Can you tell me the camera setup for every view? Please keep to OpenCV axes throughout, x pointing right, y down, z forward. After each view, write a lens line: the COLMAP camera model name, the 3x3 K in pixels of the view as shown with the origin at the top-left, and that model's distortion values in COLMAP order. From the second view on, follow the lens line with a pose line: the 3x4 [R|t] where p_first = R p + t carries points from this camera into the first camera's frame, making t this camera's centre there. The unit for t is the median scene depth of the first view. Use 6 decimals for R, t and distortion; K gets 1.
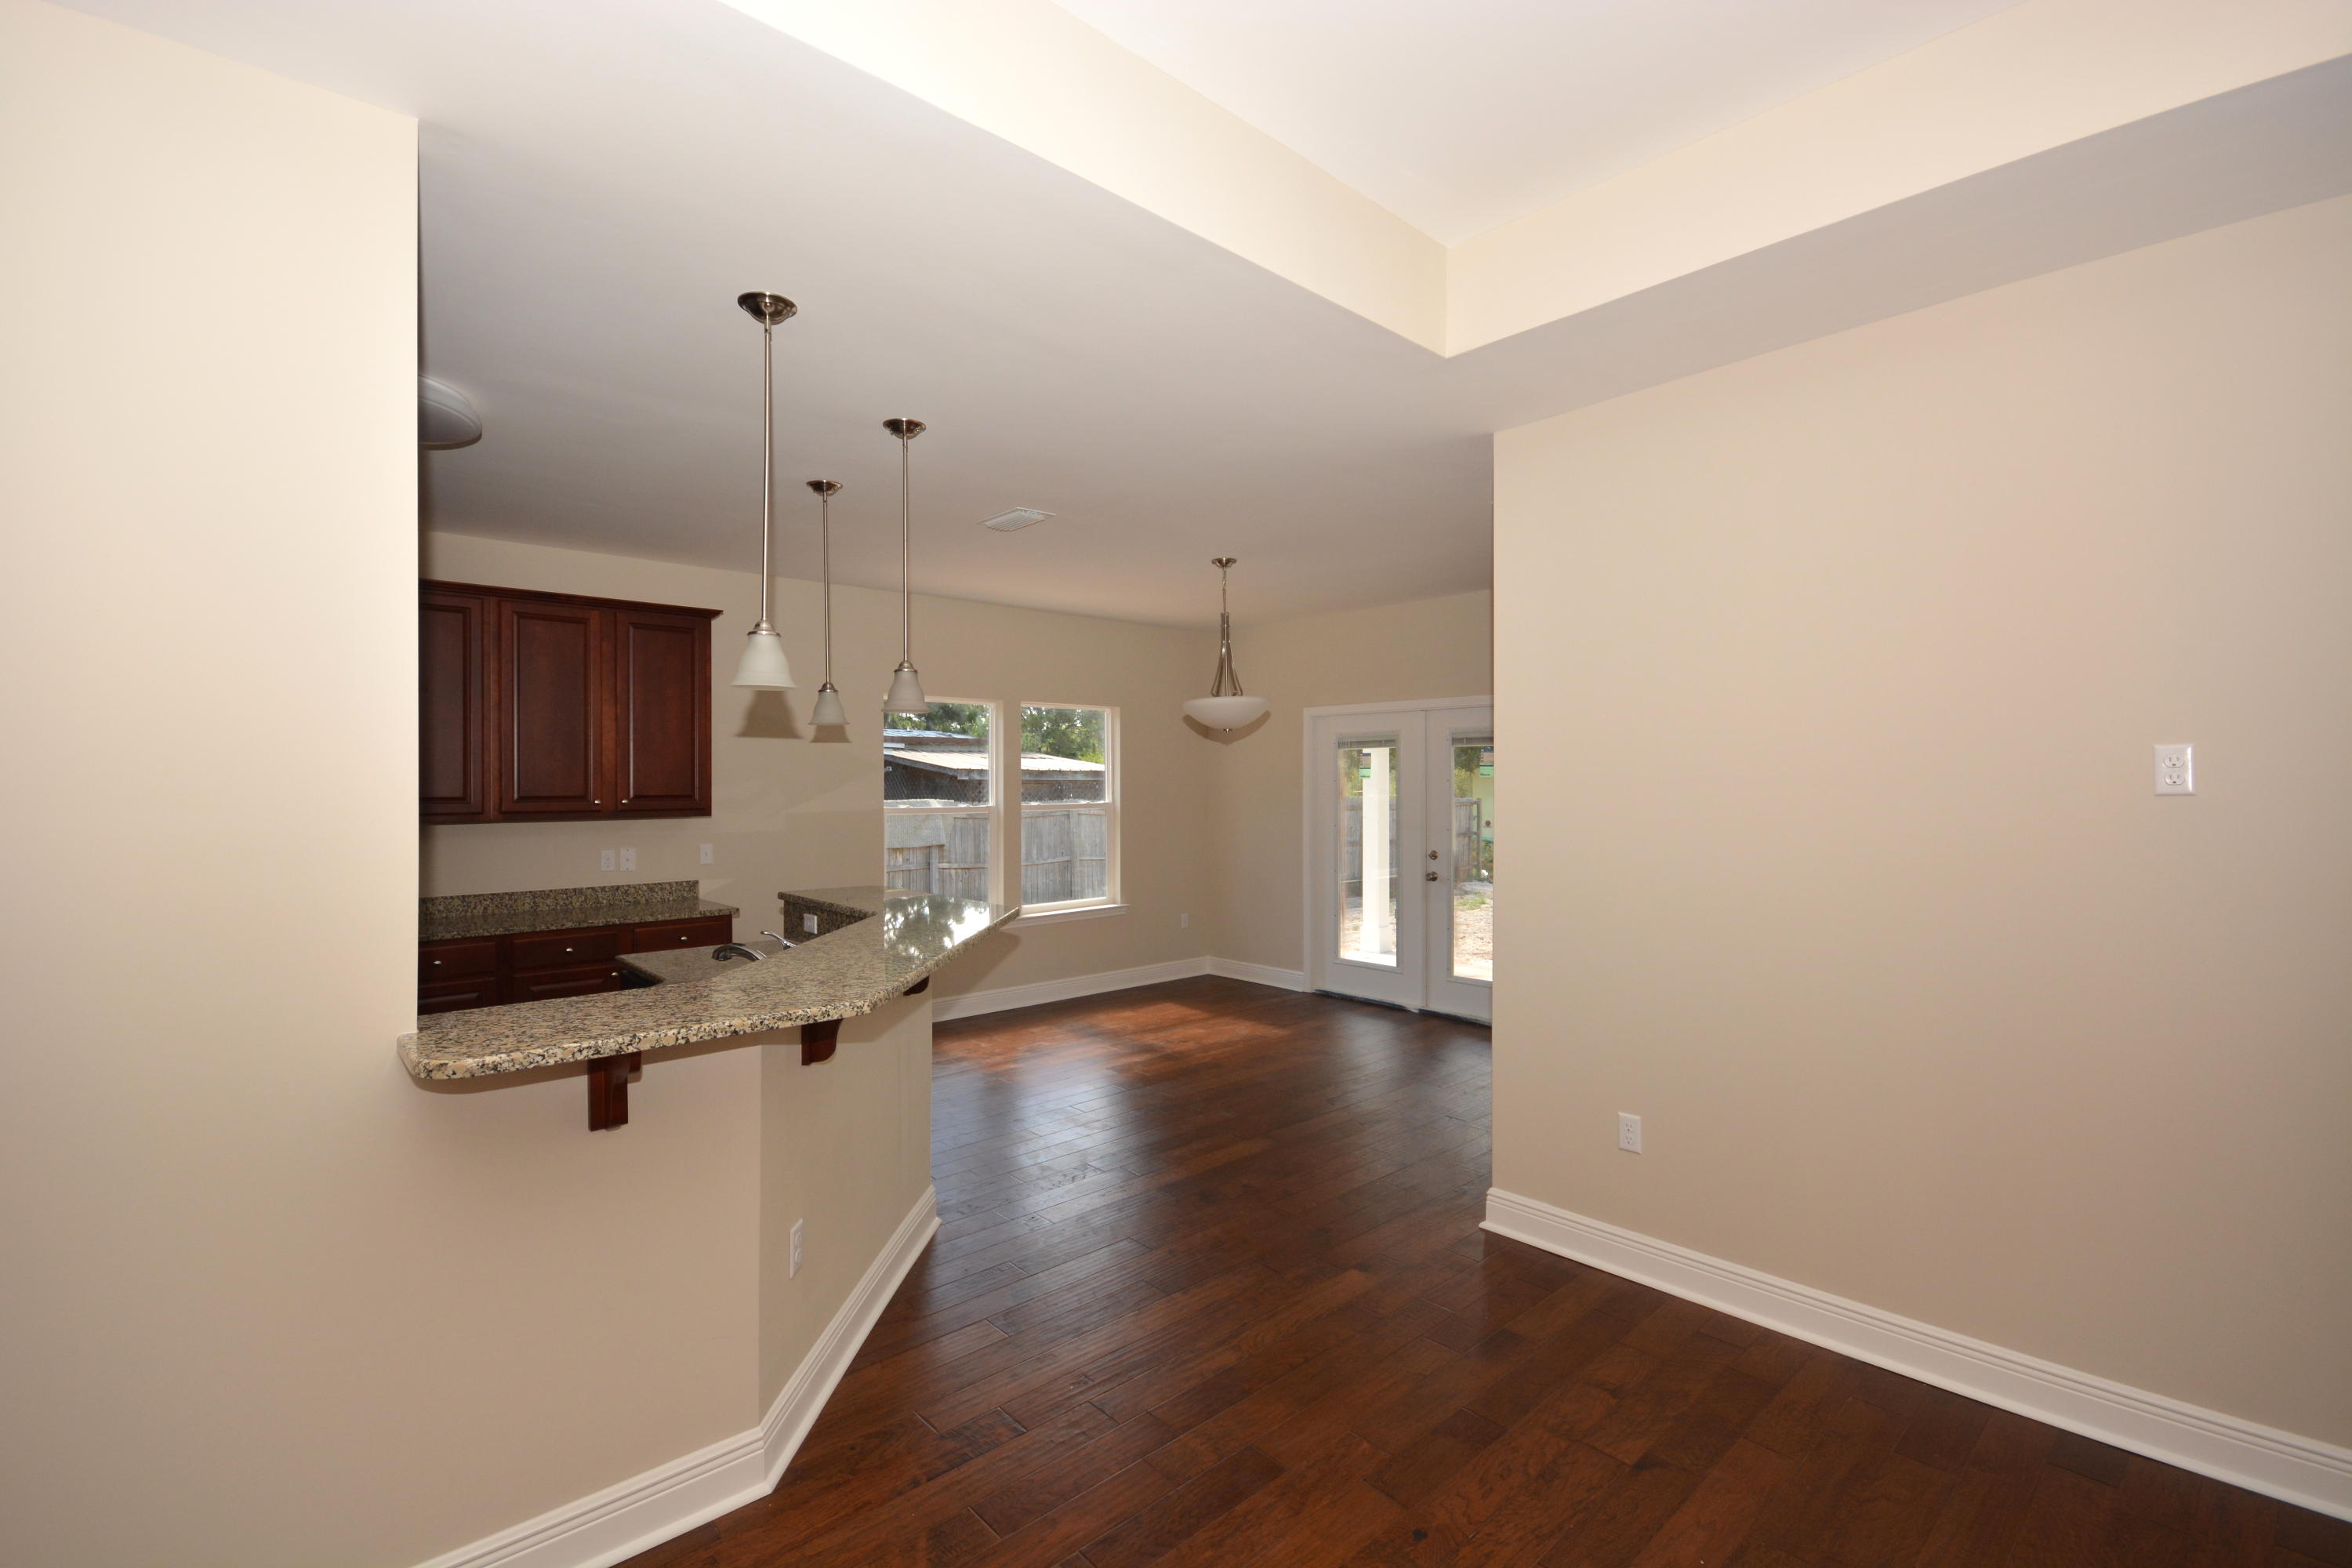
lens RADIAL K [[1057.1, 0, 1130.1], [0, 1057.1, 783.3], [0, 0, 1]] dist [0.001222, 0.000024]
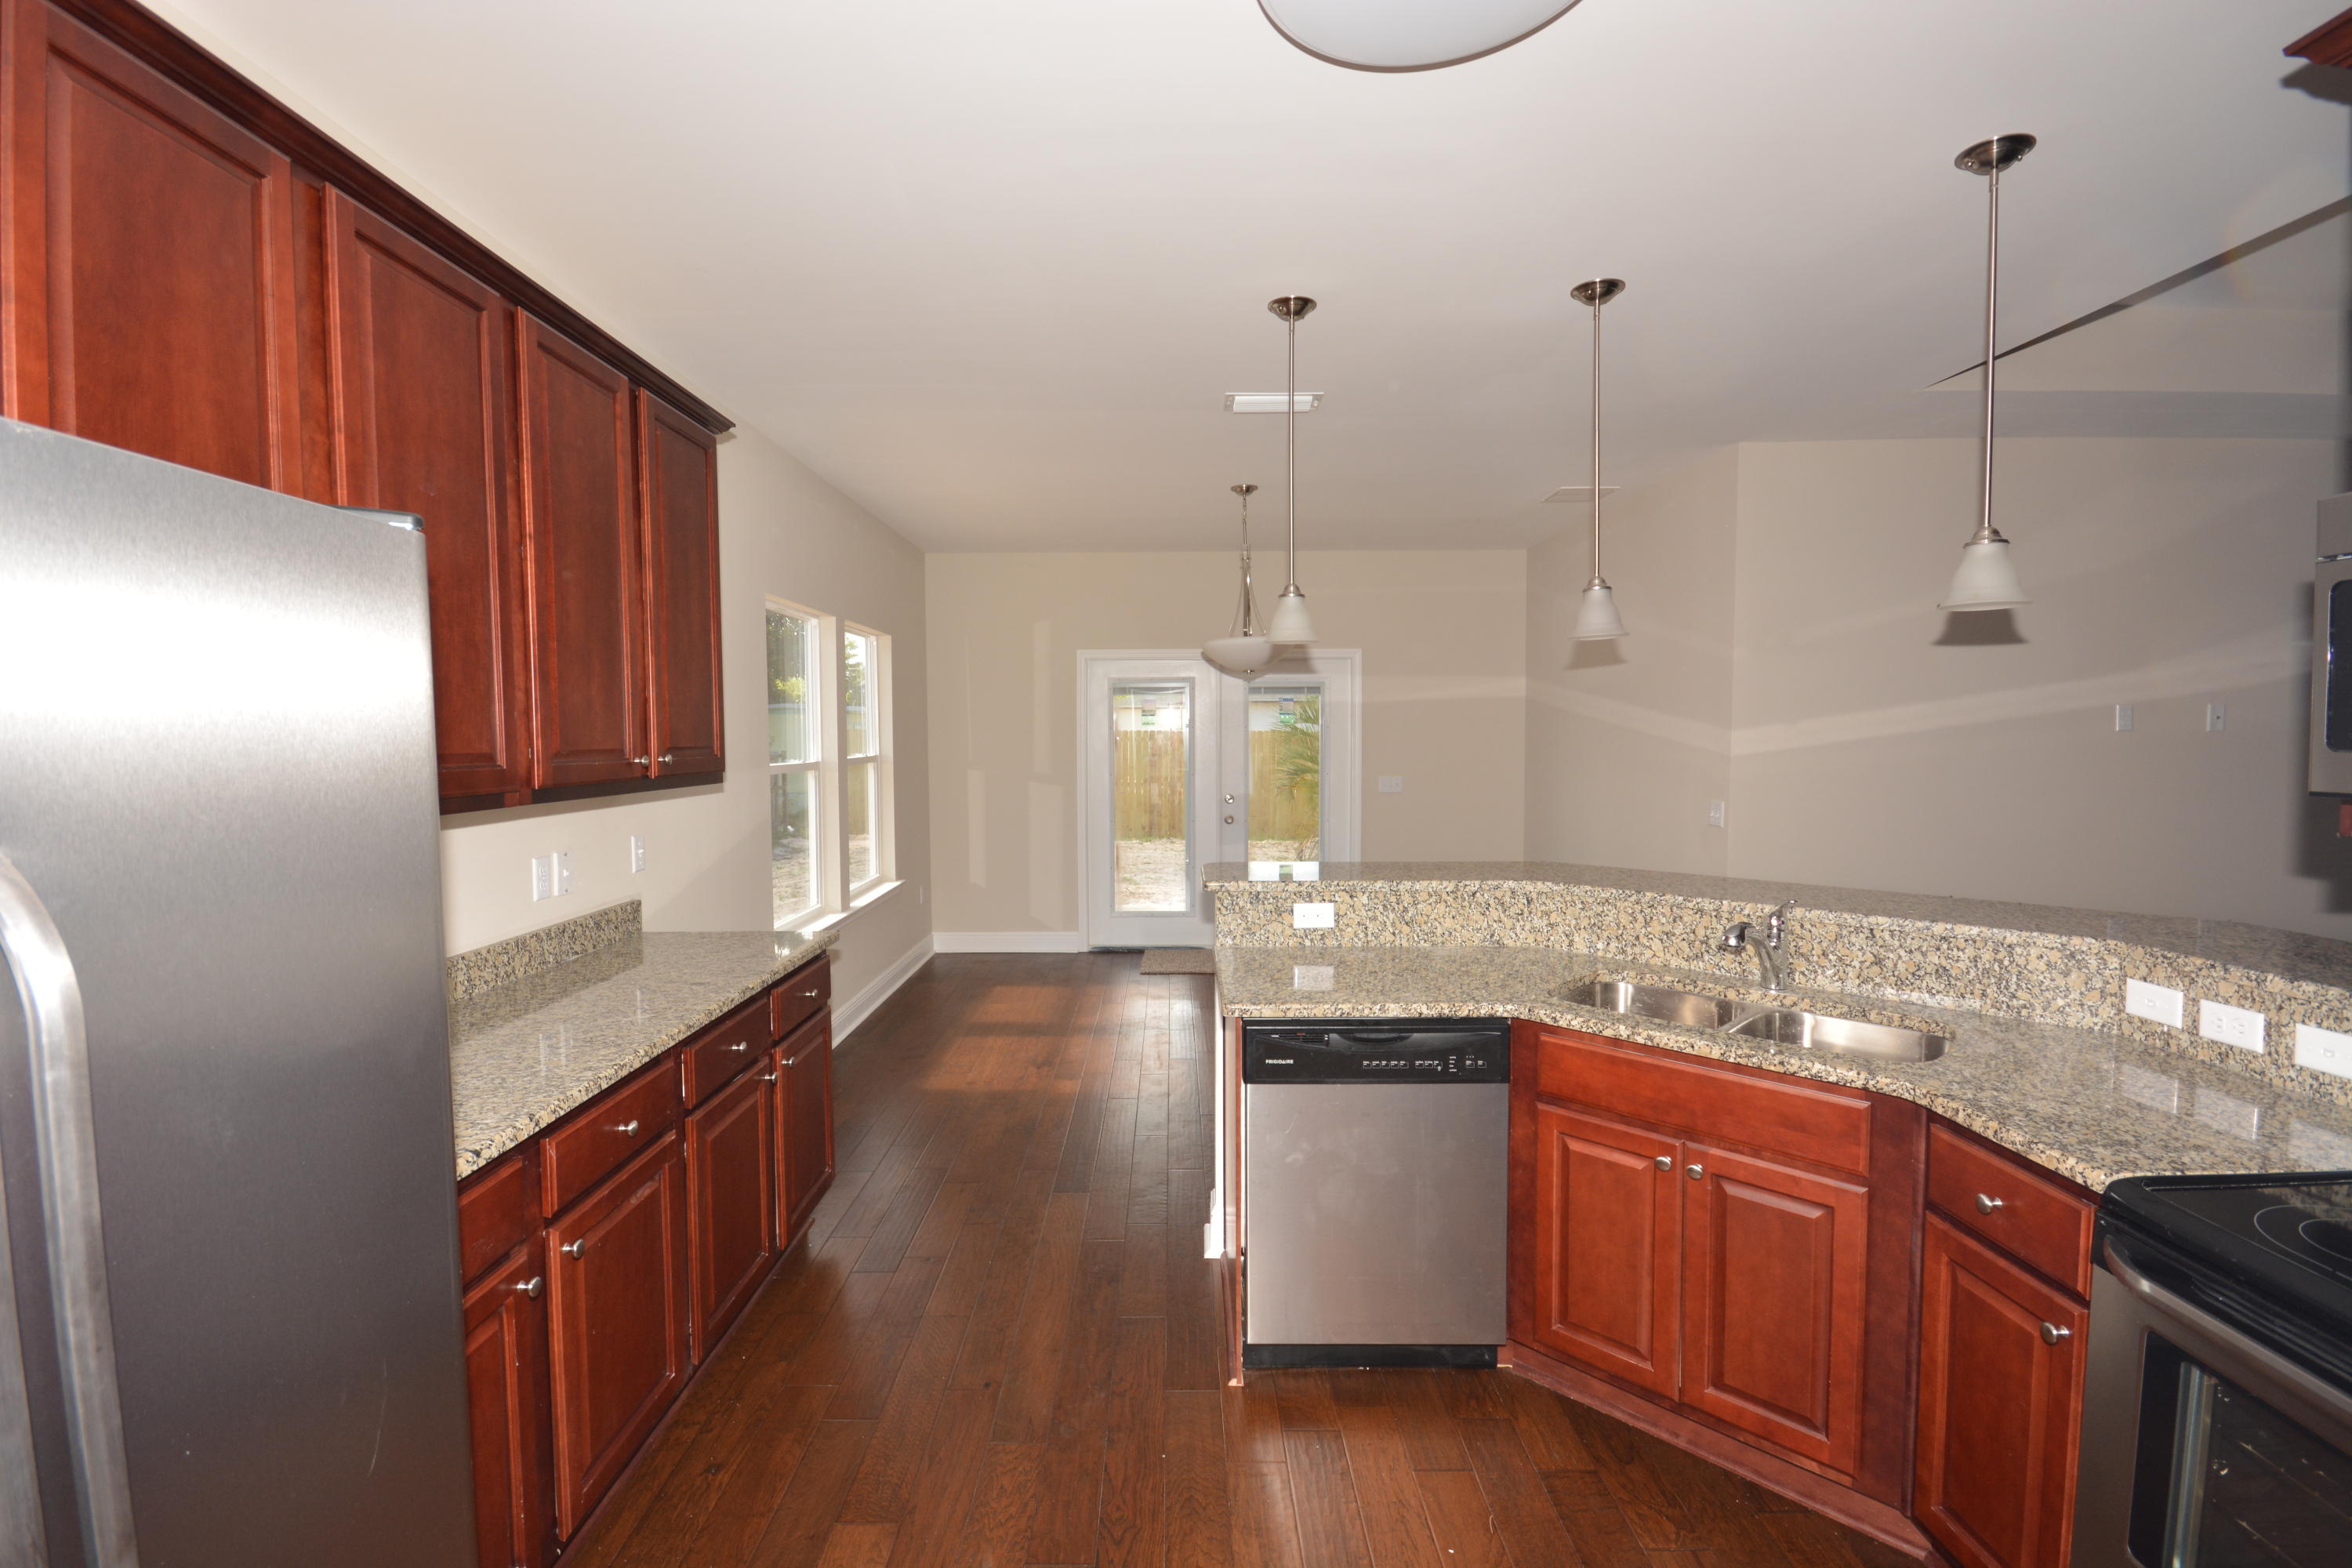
lens RADIAL K [[1037.3, 0, 1177.5], [0, 1037.3, 789.5], [0, 0, 1]] dist [-0.033570, -0.000311]
pose [[0.663272, -0.038728, 0.747376, -0.668084], [0.002140, 0.998754, 0.049855, 0.007796], [-0.748376, -0.031468, 0.662528, 0.459823]]
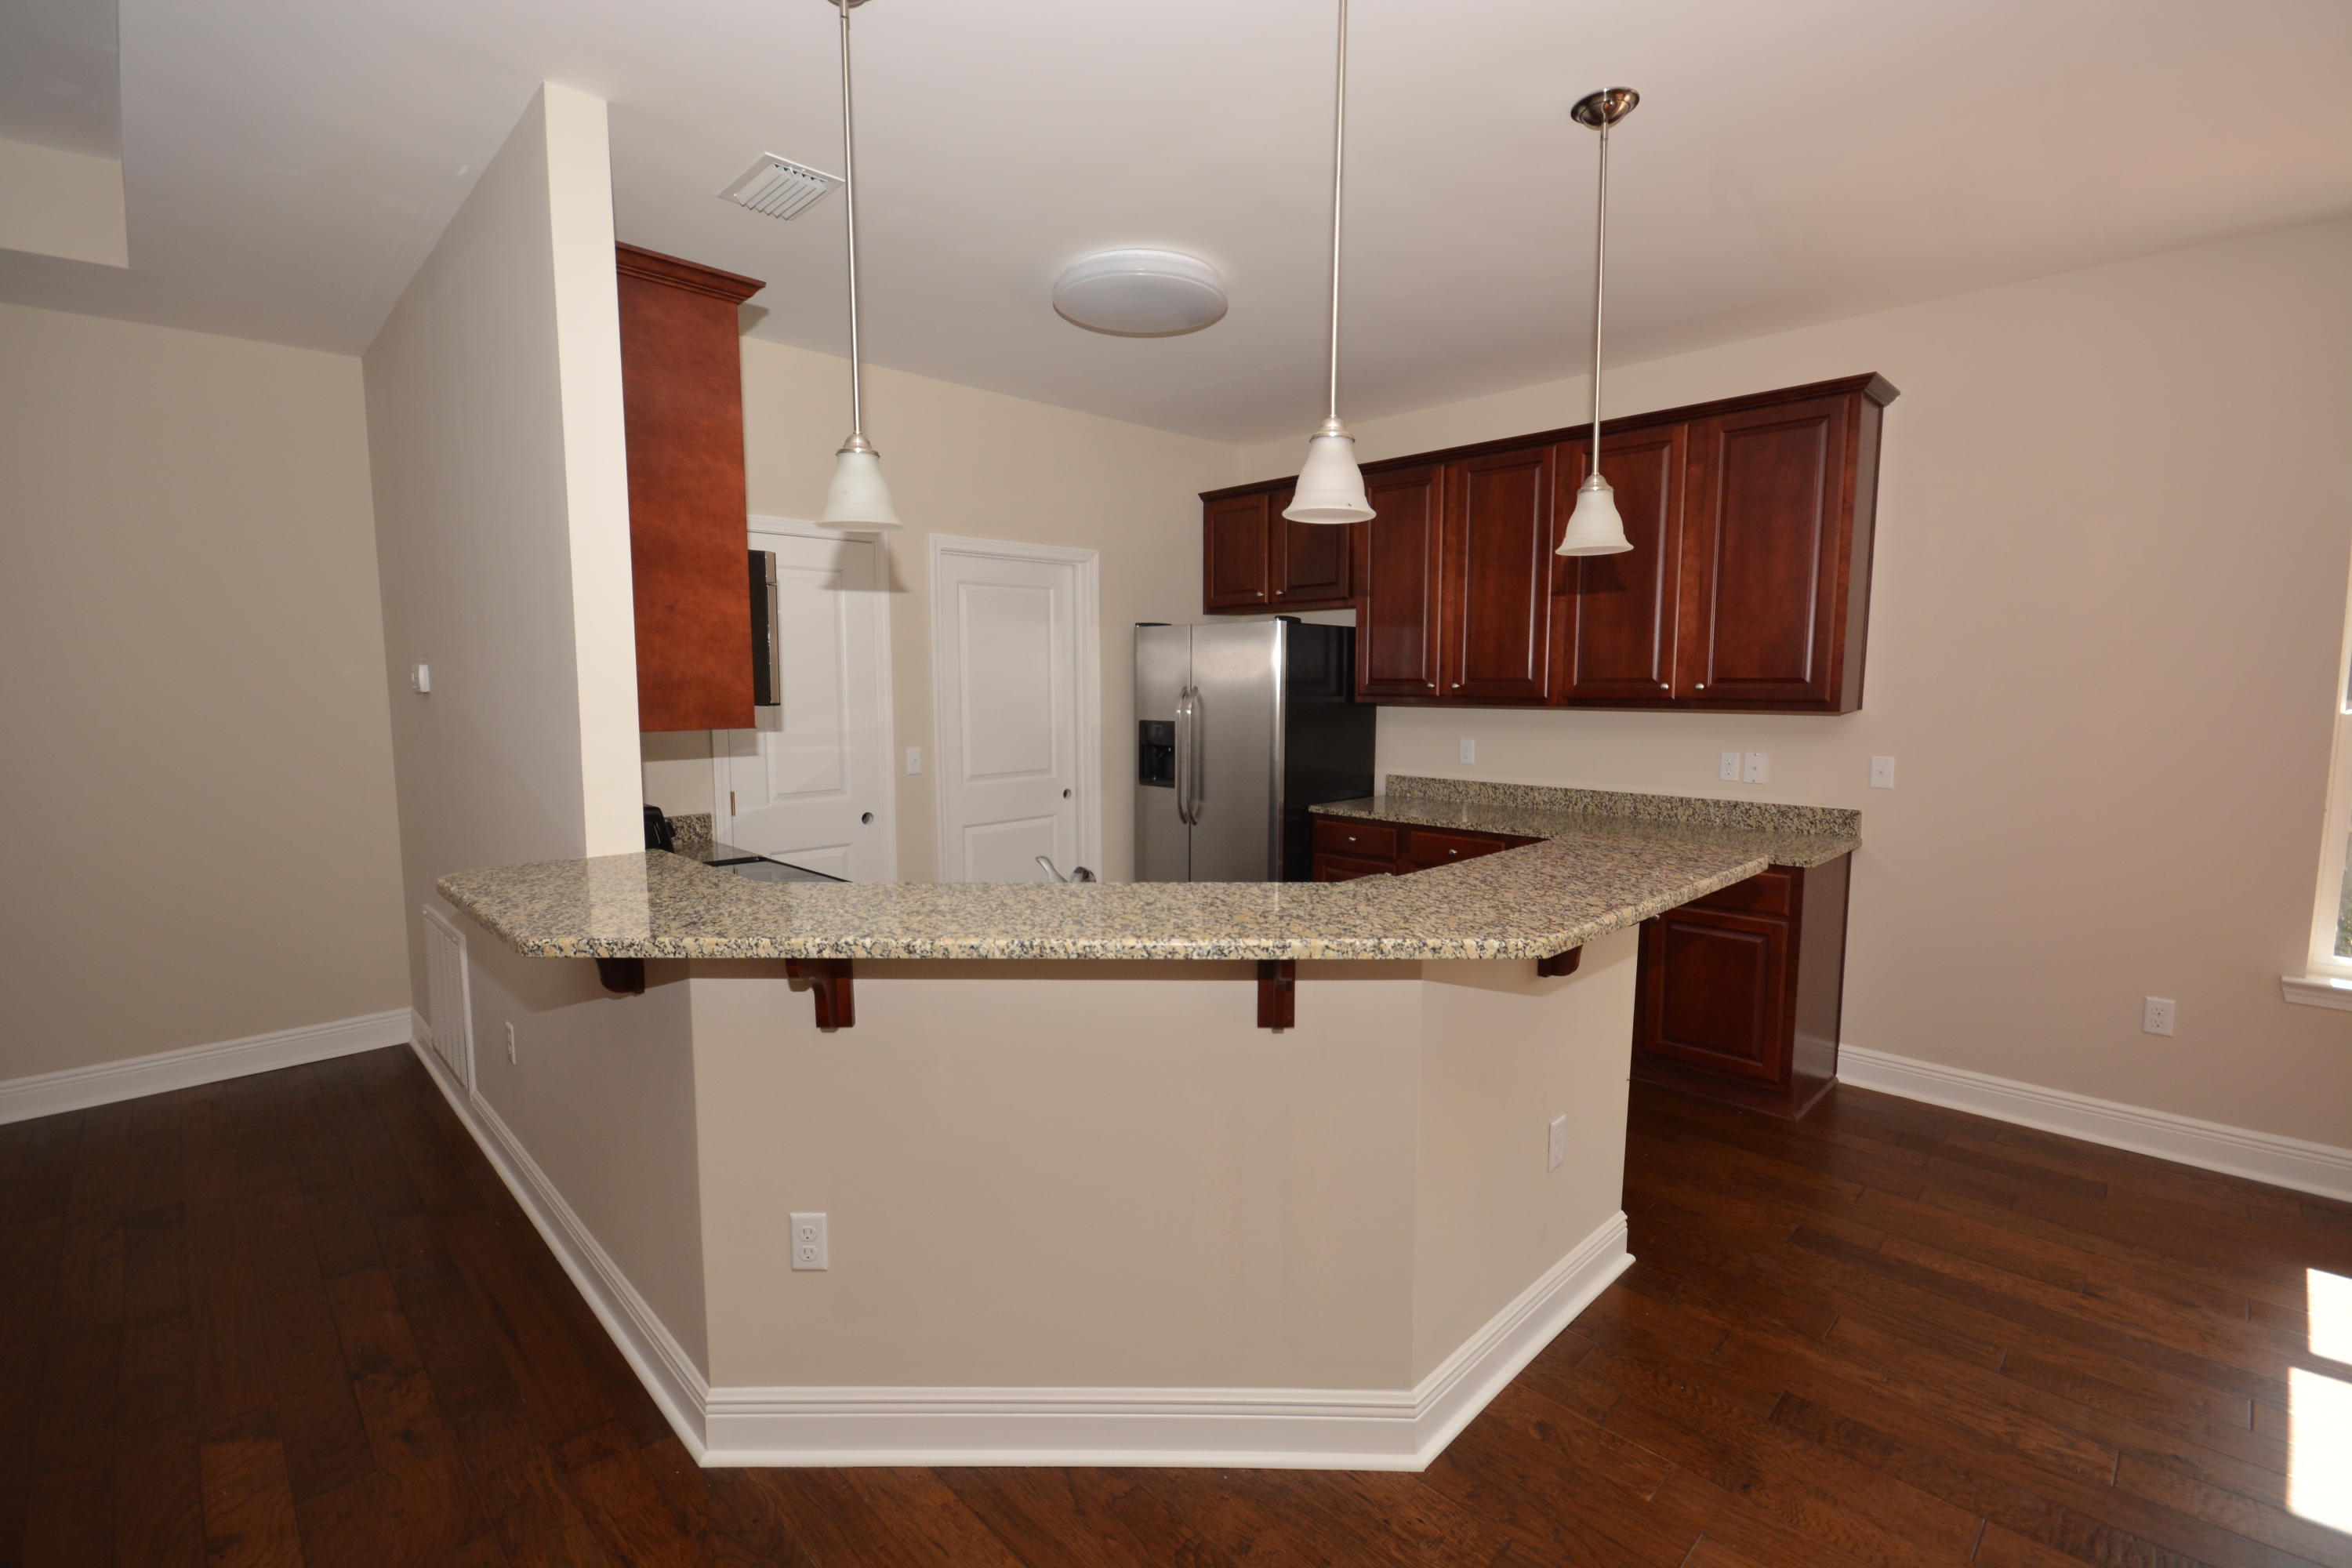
lens RADIAL K [[1037.3, 0, 1177.5], [0, 1037.3, 789.5], [0, 0, 1]] dist [-0.033570, -0.000311]
pose [[0.034273, 0.109453, -0.993401, 0.212535], [0.002620, 0.993972, 0.109607, 0.009454], [0.999409, -0.006359, 0.033779, 0.599755]]
